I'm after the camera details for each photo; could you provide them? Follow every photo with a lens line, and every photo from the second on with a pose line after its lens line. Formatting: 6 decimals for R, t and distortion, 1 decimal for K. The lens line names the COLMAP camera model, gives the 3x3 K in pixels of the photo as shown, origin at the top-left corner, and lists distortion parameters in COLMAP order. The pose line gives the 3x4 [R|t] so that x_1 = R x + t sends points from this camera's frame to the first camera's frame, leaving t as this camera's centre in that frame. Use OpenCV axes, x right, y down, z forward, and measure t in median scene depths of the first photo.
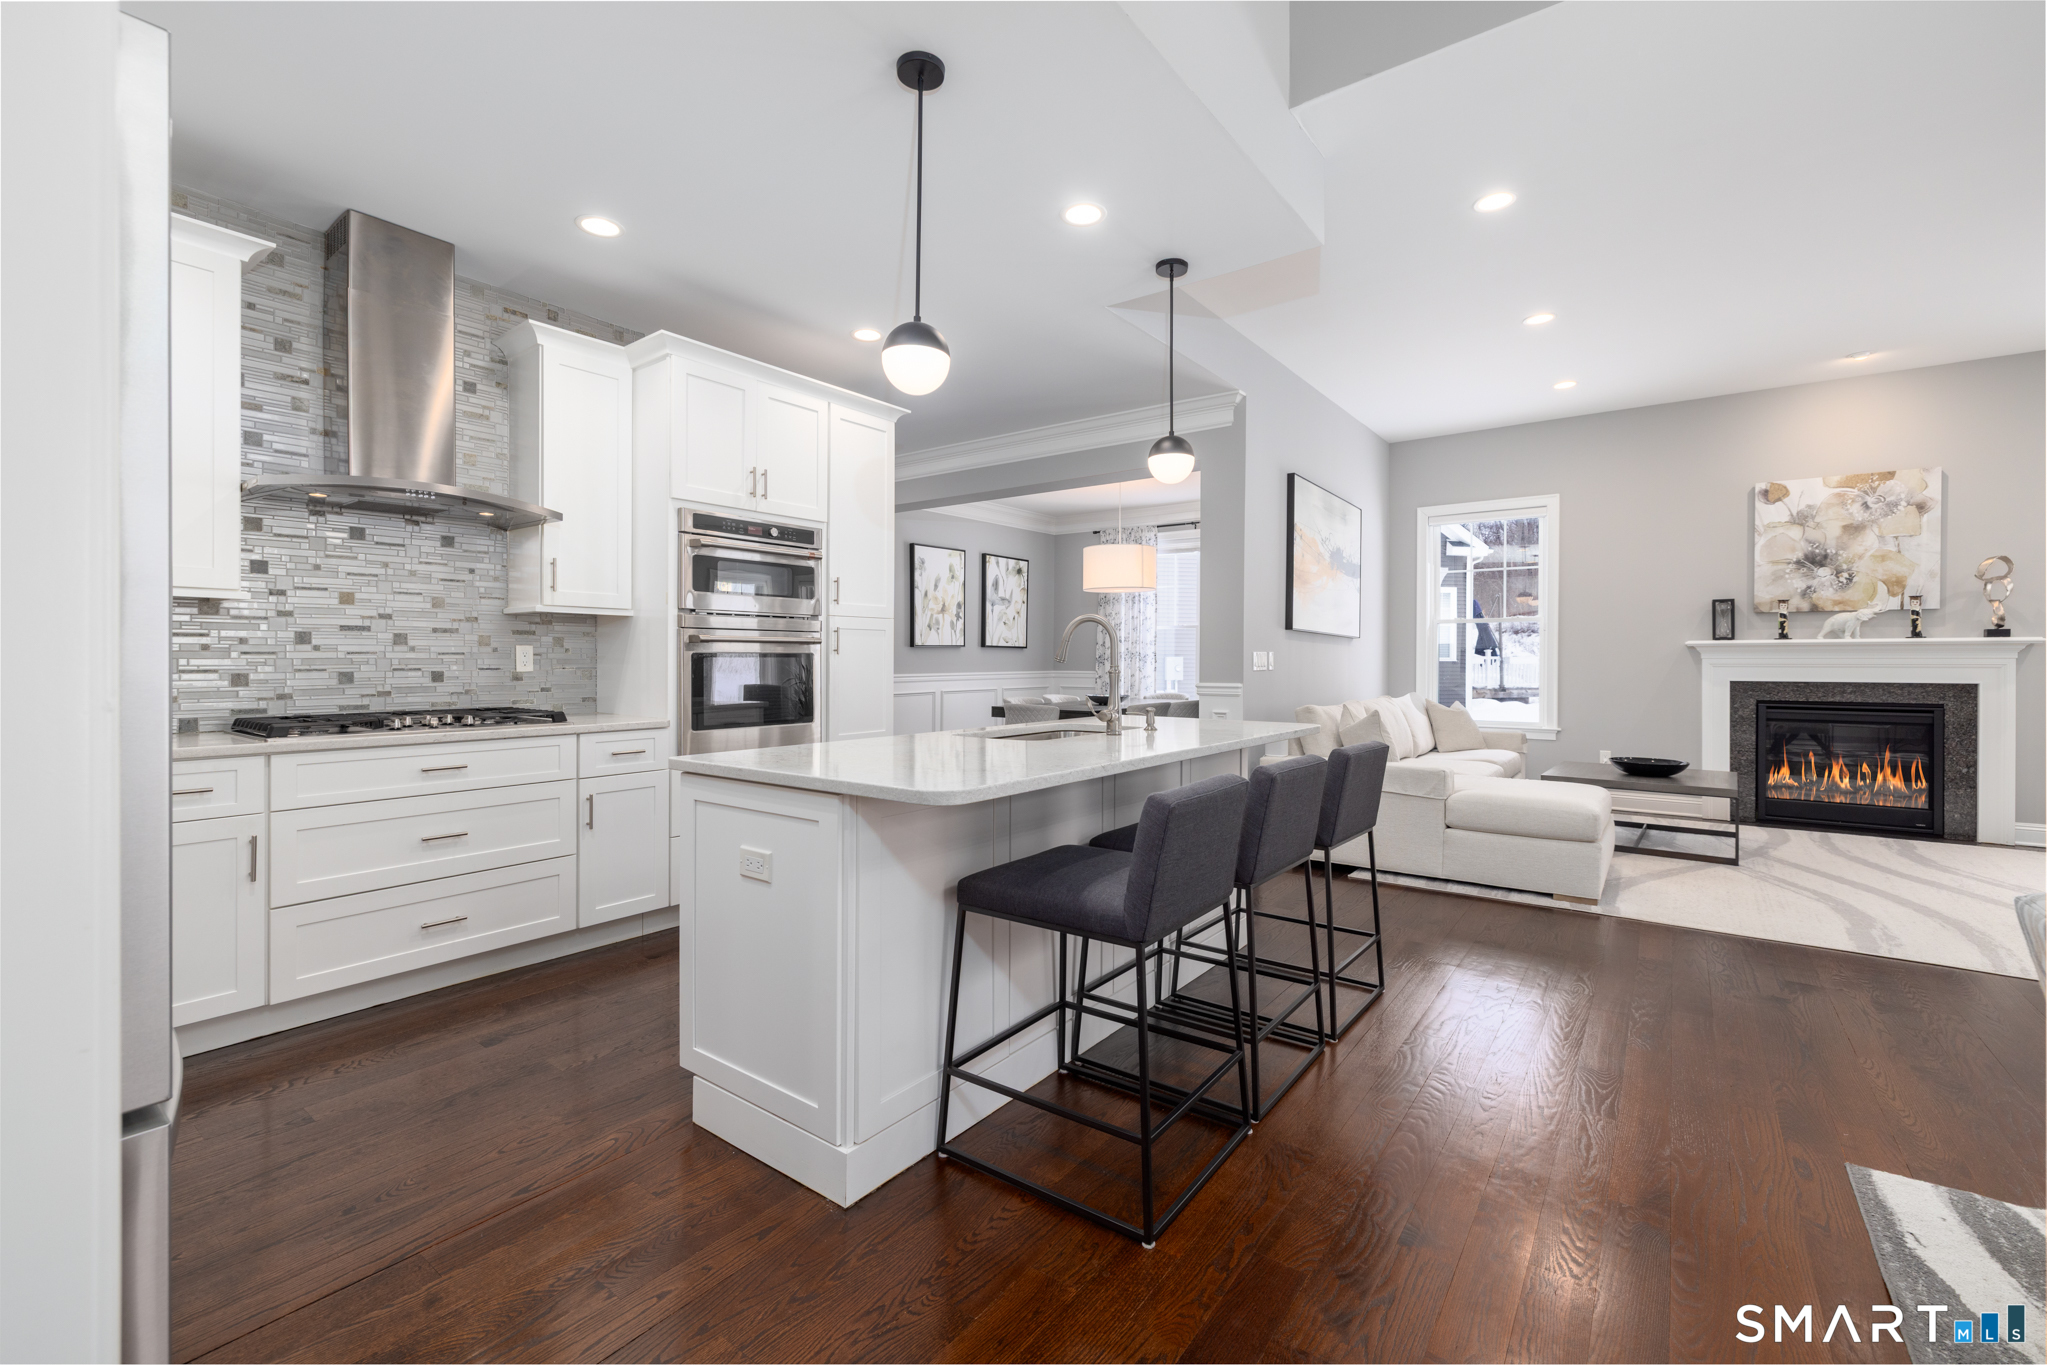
lens RADIAL K [[858.1, 0, 1022.5], [0, 858.1, 650.2], [0, 0, 1]] dist [0.000762, 0.000232]
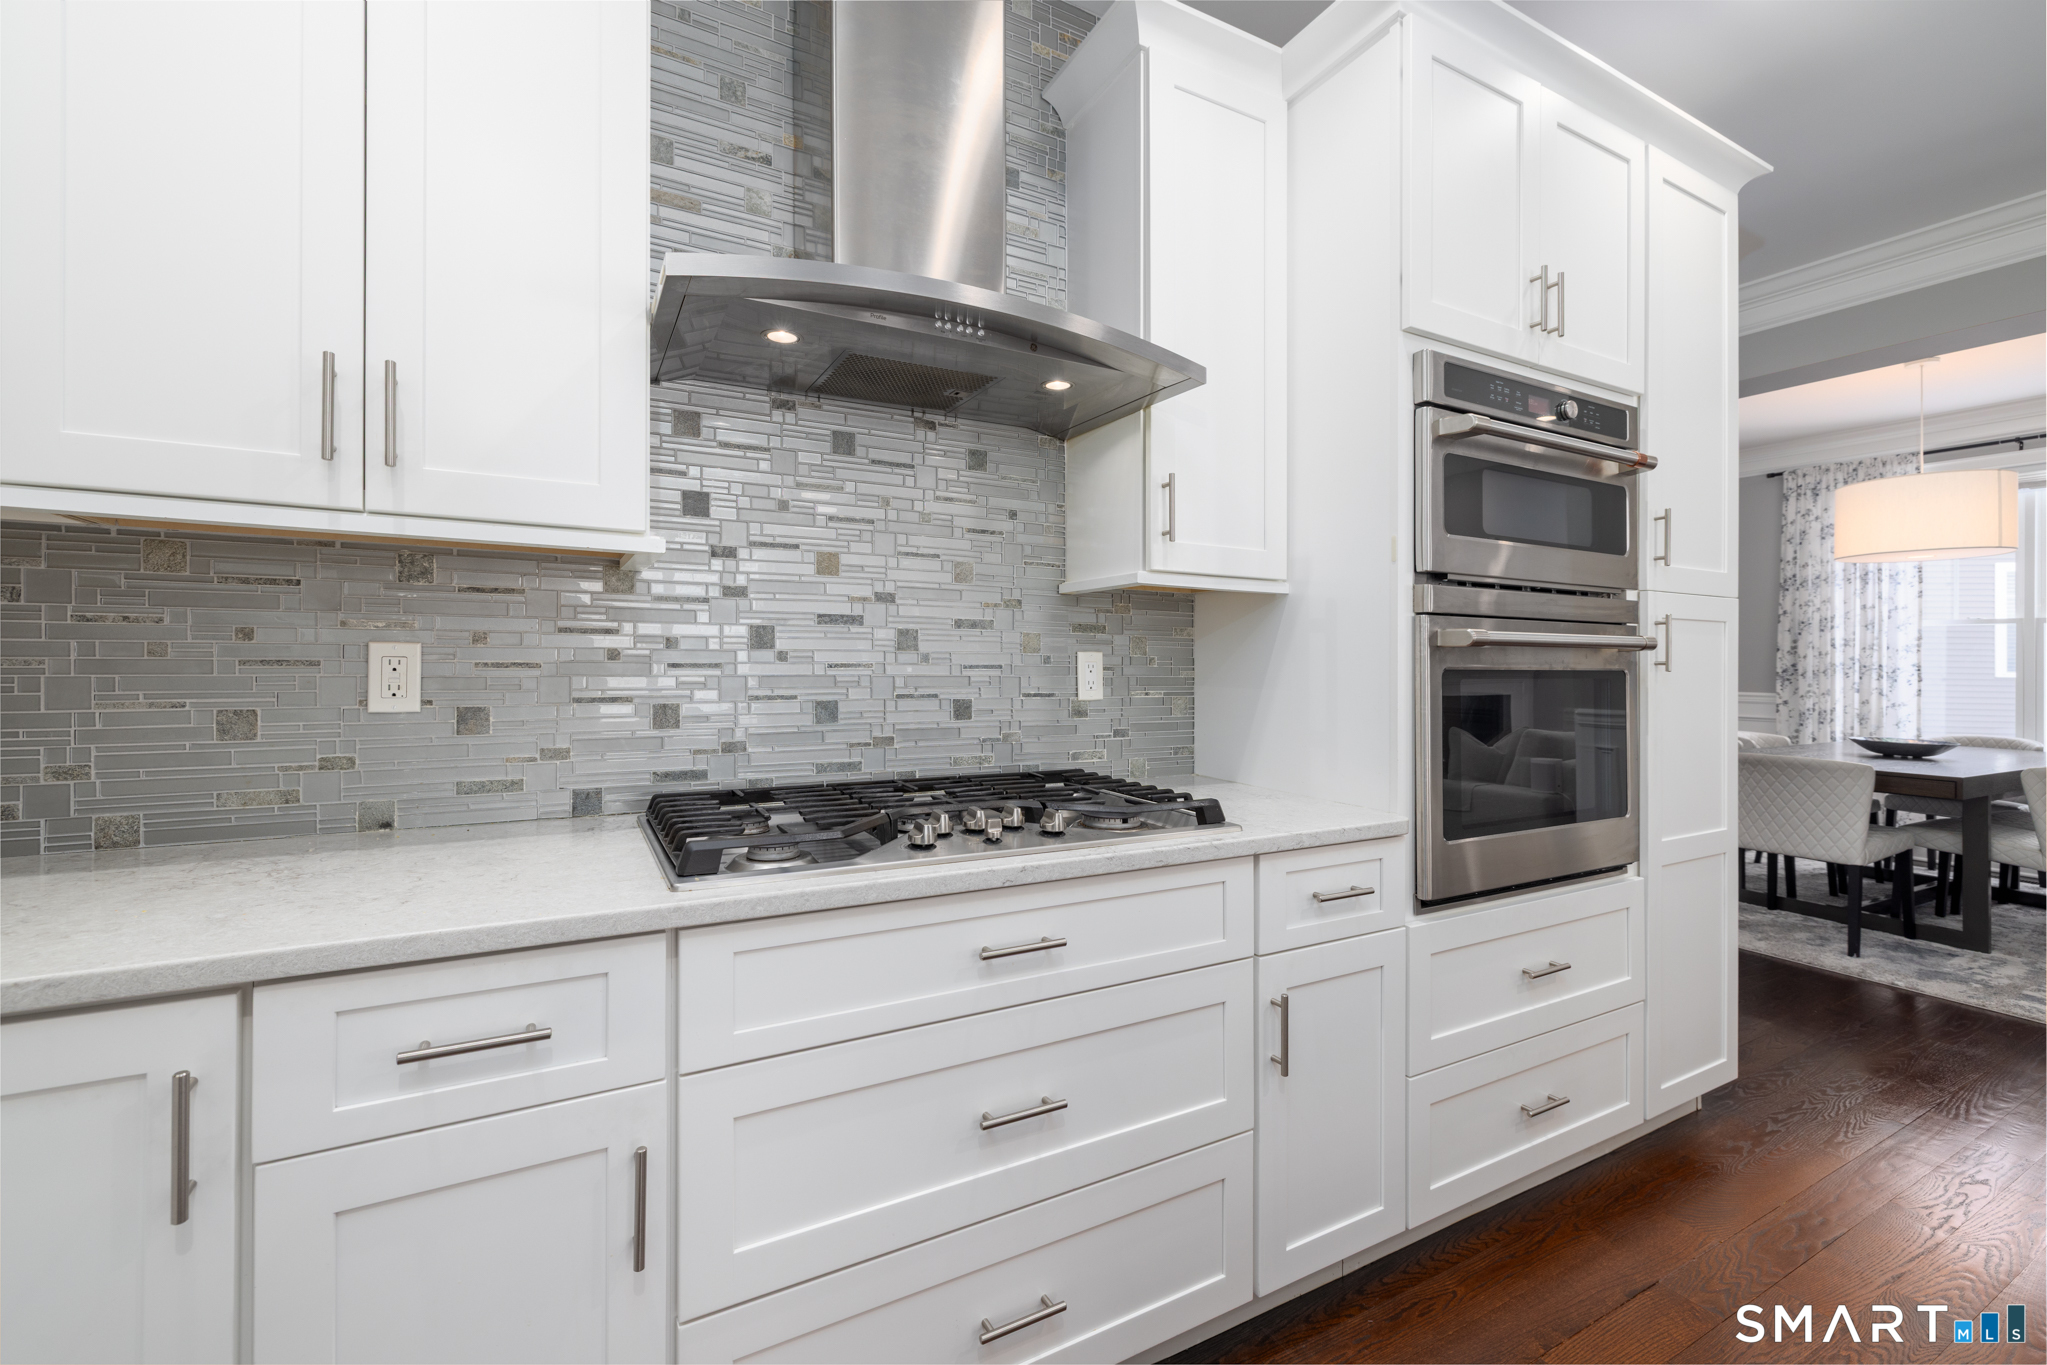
lens RADIAL K [[863.6, 0, 1029.7], [0, 863.6, 664.5], [0, 0, 1]] dist [0.000082, 0.000008]
pose [[0.912060, 0.007813, -0.409983, -0.440466], [-0.003899, 0.999939, 0.010382, -0.003423], [0.410039, -0.007871, 0.912034, 0.547053]]
